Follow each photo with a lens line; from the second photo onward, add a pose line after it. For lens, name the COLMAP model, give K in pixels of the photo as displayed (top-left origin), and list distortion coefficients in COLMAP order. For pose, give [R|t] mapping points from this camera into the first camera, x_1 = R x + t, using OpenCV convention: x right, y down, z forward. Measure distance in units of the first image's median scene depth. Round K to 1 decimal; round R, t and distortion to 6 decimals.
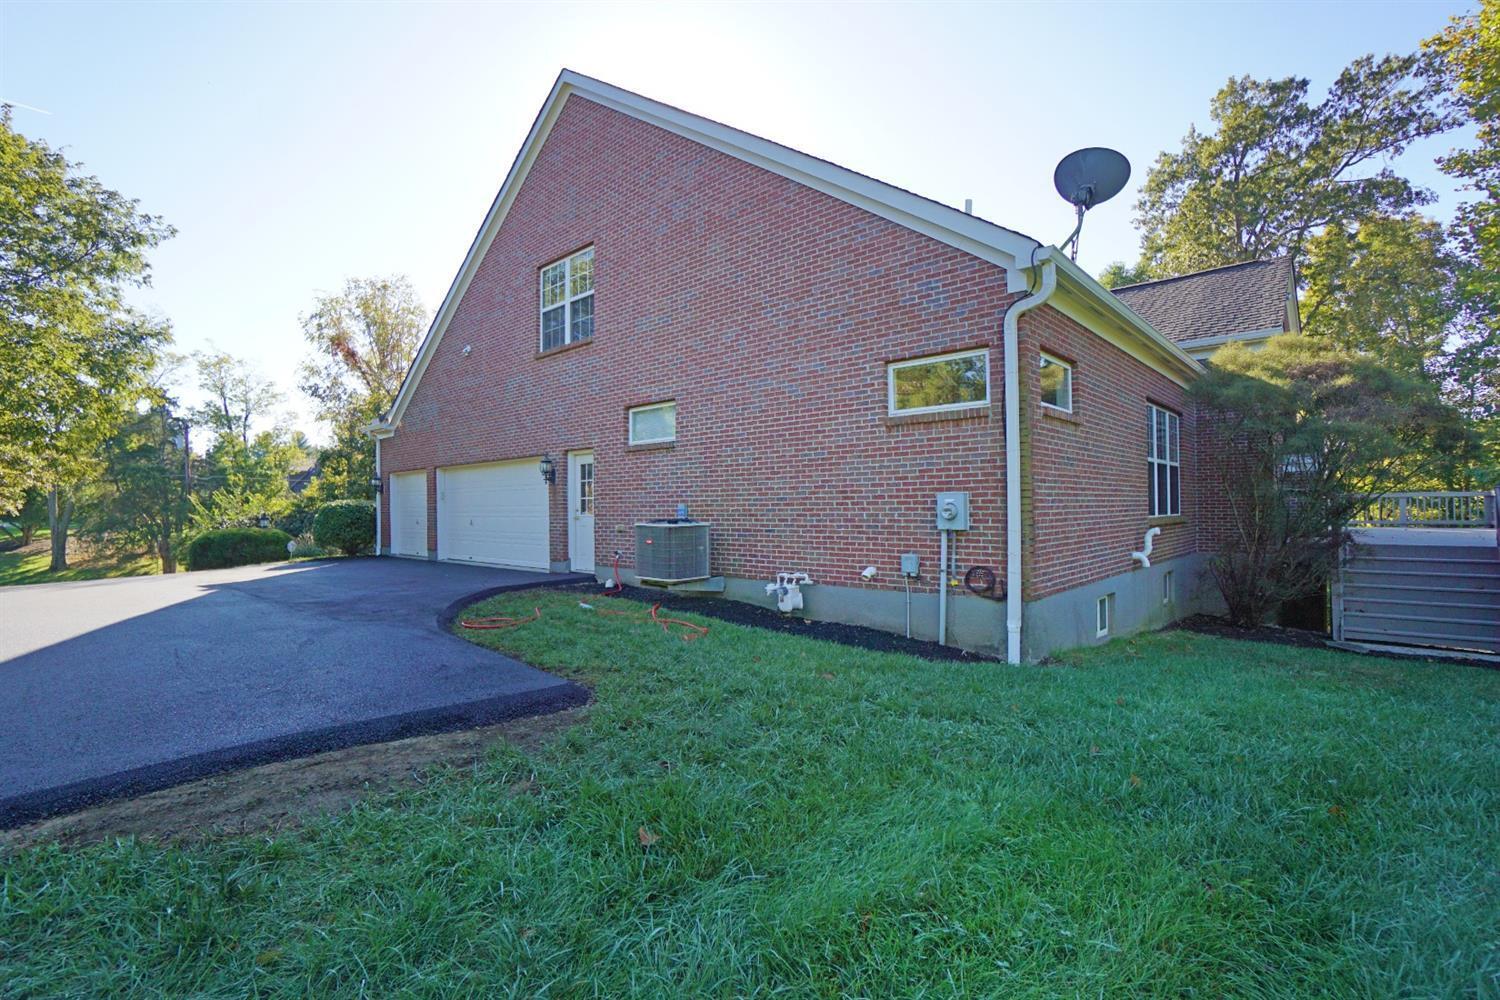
lens RADIAL K [[671.2, 0, 718.4], [0, 671.2, 506.6], [0, 0, 1]] dist [-0.056532, 0.017867]
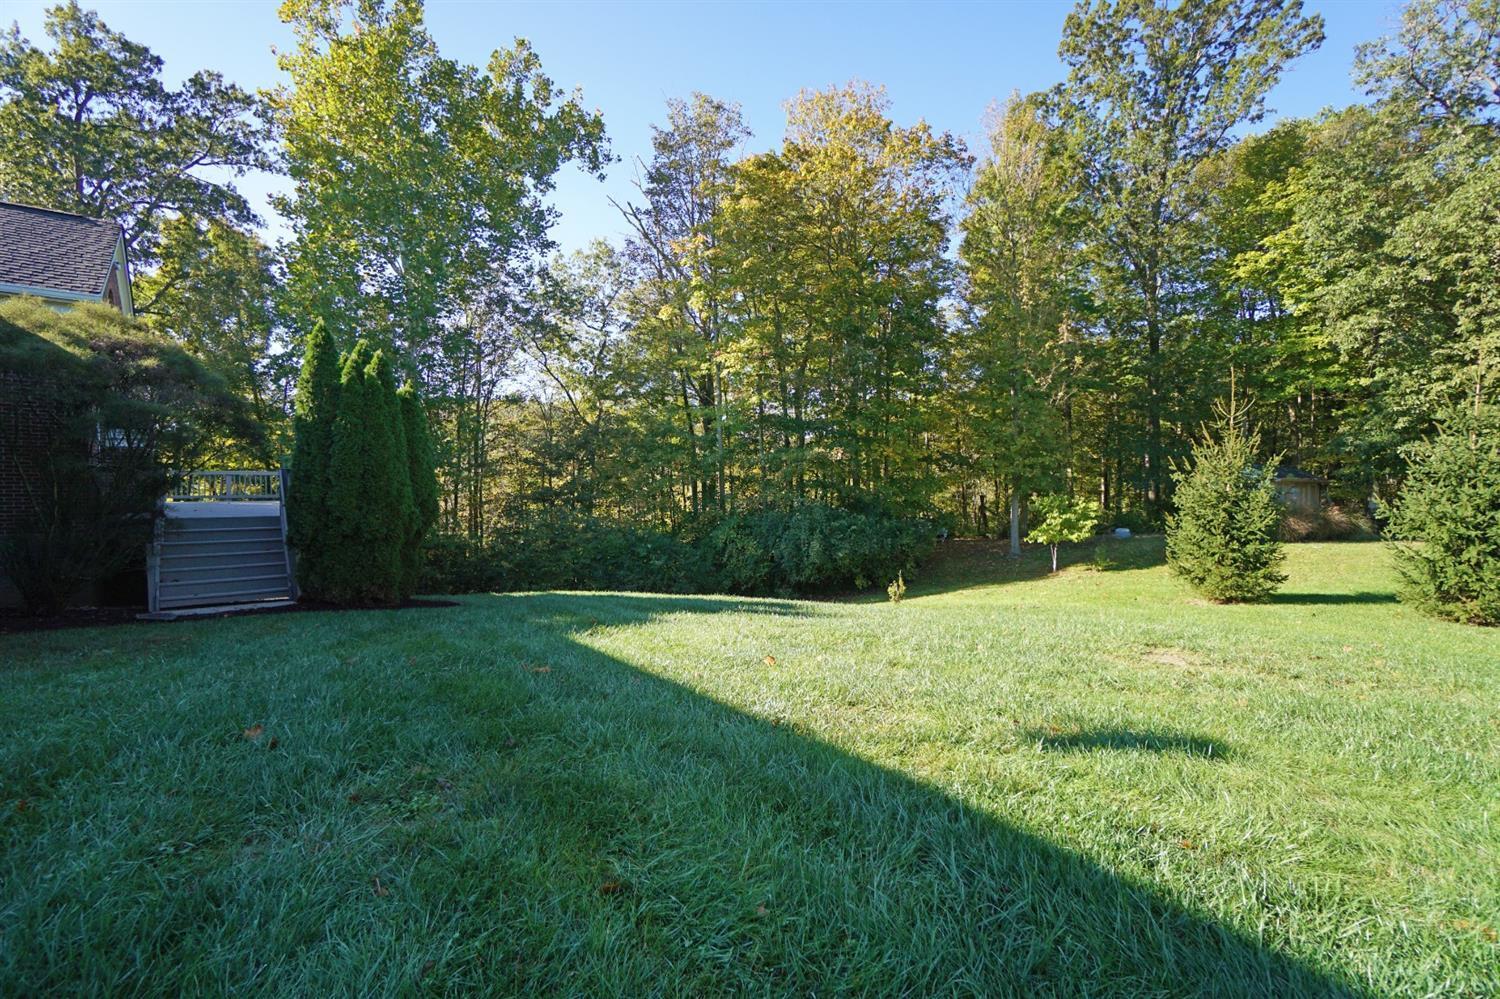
lens RADIAL K [[671.2, 0, 718.4], [0, 671.2, 506.1], [0, 0, 1]] dist [-0.056532, 0.017867]
pose [[0.143559, -0.024387, 0.989341, 0.026697], [-0.014389, 0.999539, 0.026727, -0.002124], [-0.989537, -0.018072, 0.143142, -0.023473]]
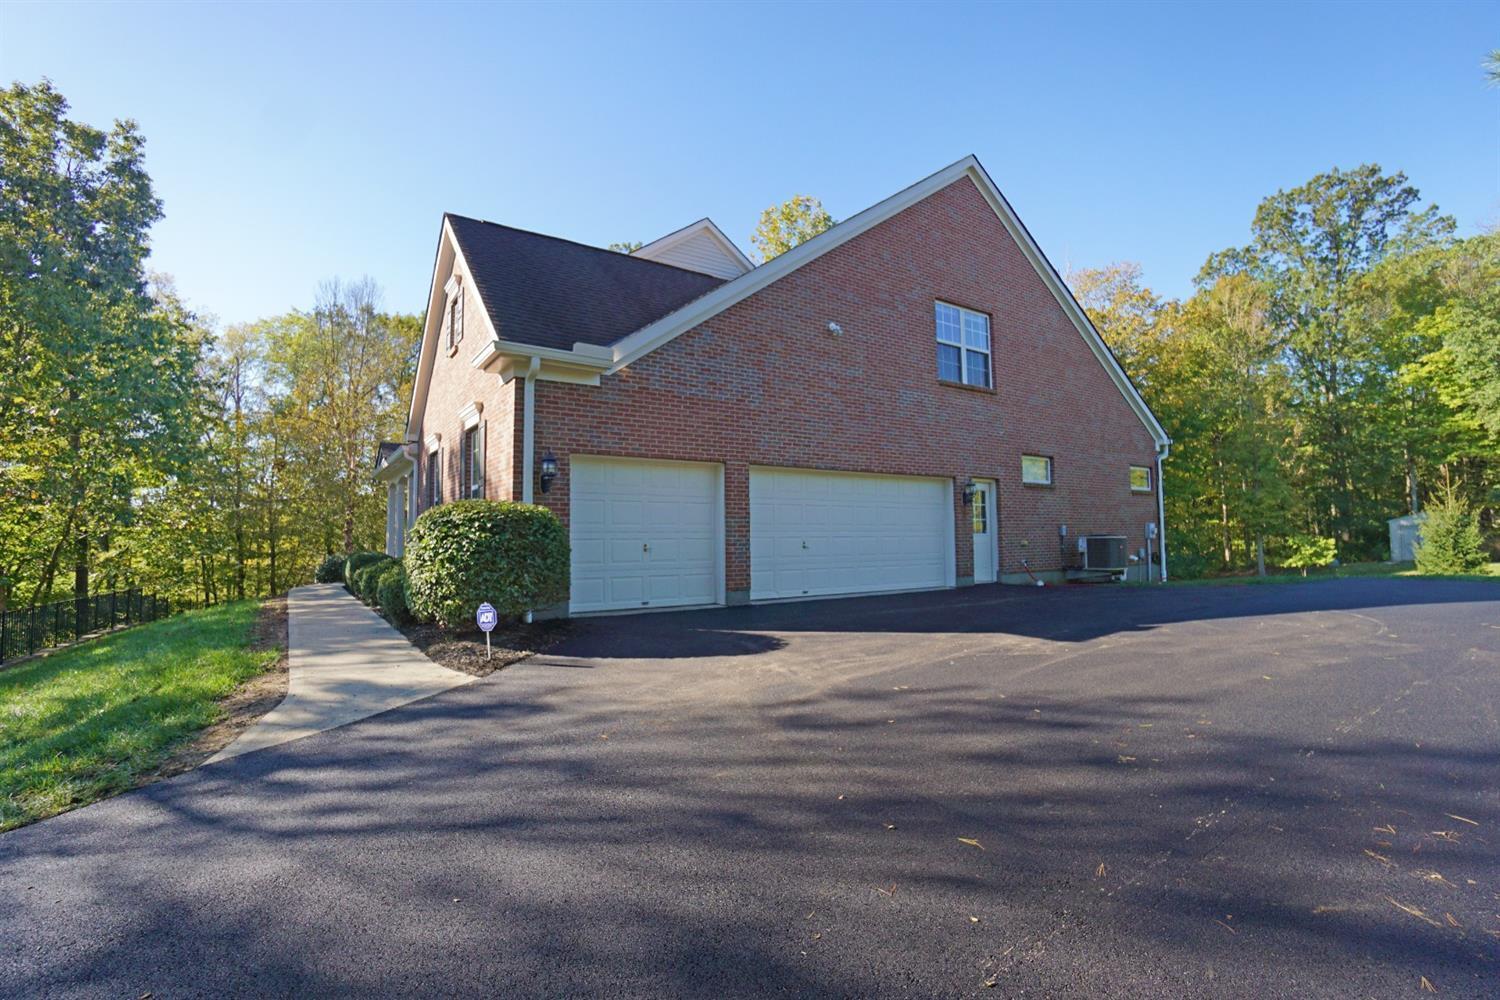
lens RADIAL K [[659.2, 0, 750.0], [0, 659.2, 500.0], [0, 0, 1]] dist [-0.054924, 0.017111]
pose [[0.227569, 0.065568, 0.971552, -0.206286], [0.000414, 0.997724, -0.067431, 0.004629], [-0.973762, 0.015747, 0.227024, 0.165183]]
